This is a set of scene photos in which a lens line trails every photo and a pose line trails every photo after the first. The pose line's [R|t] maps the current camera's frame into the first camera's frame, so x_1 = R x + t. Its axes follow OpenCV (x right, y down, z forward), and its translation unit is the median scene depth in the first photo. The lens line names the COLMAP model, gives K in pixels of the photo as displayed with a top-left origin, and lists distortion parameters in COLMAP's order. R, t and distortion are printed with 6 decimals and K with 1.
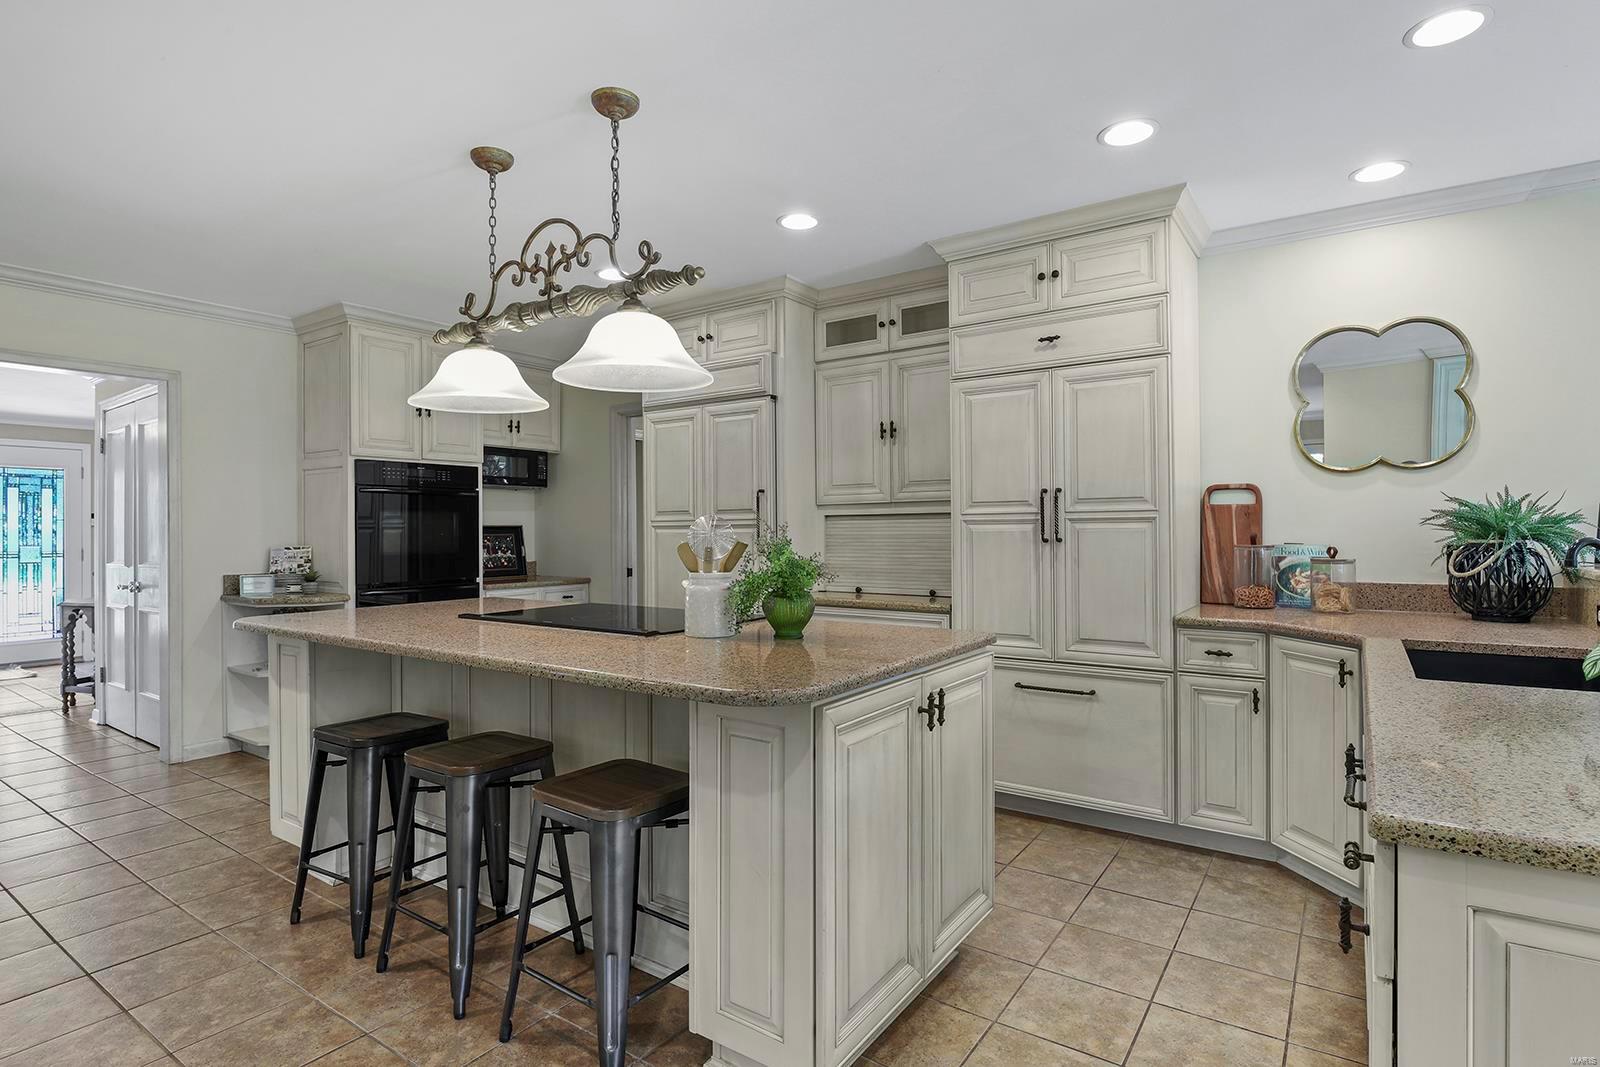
lens RADIAL K [[797.4, 0, 790.0], [0, 797.4, 528.9], [0, 0, 1]] dist [-0.011561, -0.001513]
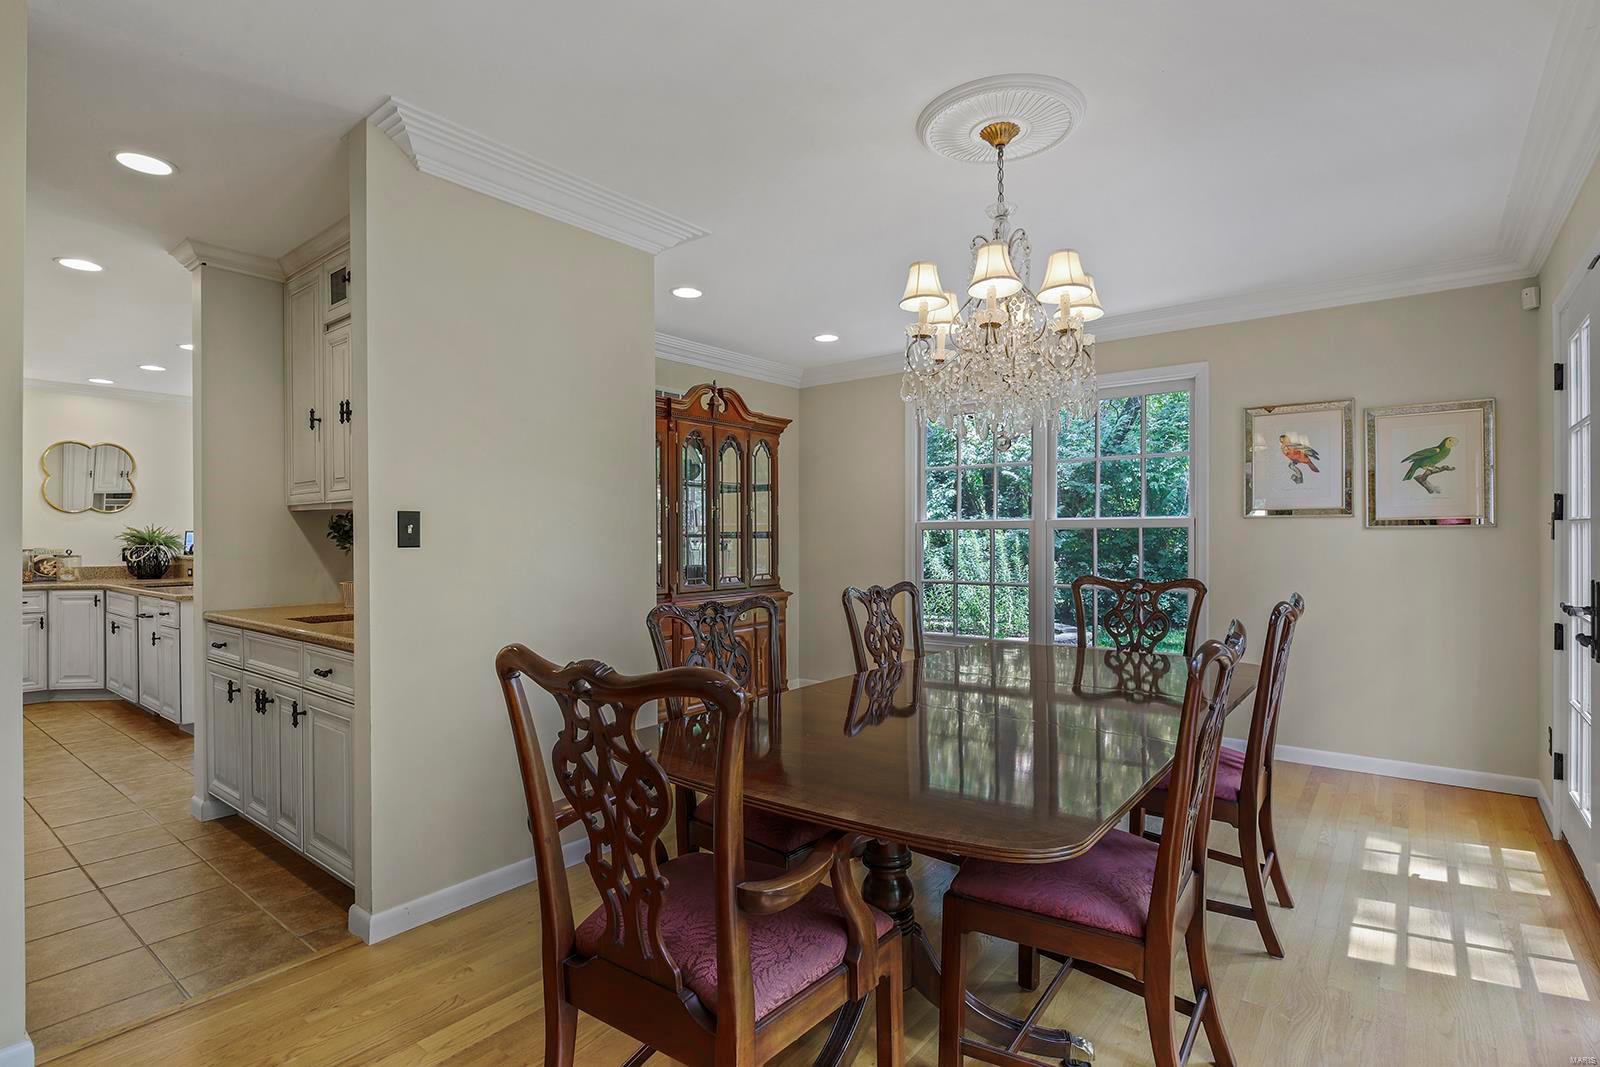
lens RADIAL K [[797.4, 0, 801.9], [0, 797.4, 538.7], [0, 0, 1]] dist [-0.011561, -0.001513]
pose [[0.049771, 0.008312, 0.998726, -1.373779], [-0.002997, 0.999962, -0.008173, 0.006052], [-0.998756, -0.002586, 0.049794, -1.087336]]
